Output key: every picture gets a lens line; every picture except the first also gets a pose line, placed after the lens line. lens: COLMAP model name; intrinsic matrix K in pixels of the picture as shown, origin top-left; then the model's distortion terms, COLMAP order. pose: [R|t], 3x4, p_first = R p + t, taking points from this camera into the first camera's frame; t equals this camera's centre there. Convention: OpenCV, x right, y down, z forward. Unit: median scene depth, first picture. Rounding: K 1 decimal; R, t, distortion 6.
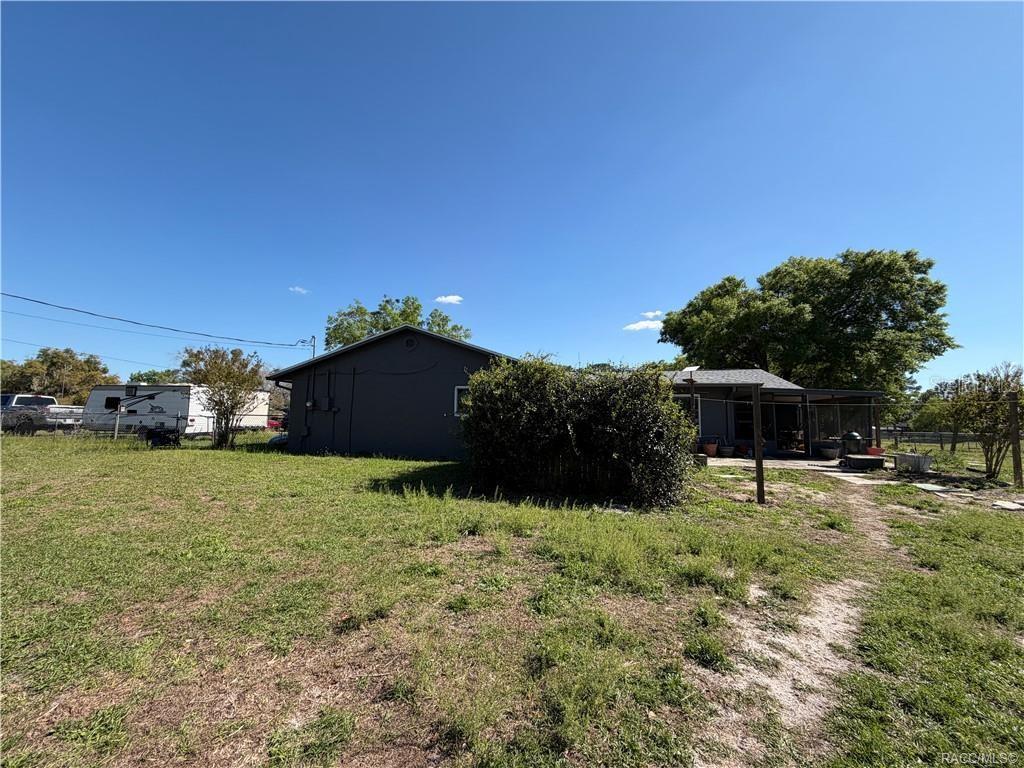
lens RADIAL K [[378.9, 0, 509.8], [0, 378.9, 383.4], [0, 0, 1]] dist [0.000931, 0.000083]
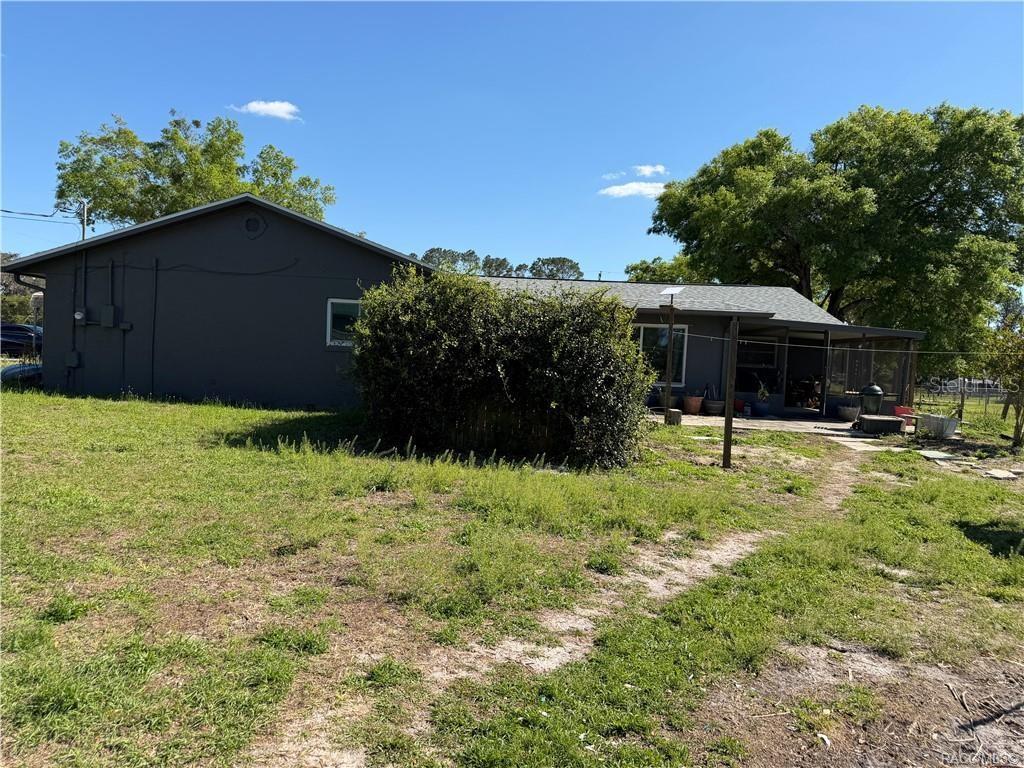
lens RADIAL K [[704.6, 0, 507.5], [0, 704.6, 389.0], [0, 0, 1]] dist [0.030010, -0.004529]
pose [[0.985396, 0.026012, 0.168277, -0.043210], [-0.051386, 0.987615, 0.148243, -0.036883], [-0.162337, -0.154725, 0.974529, -0.264878]]
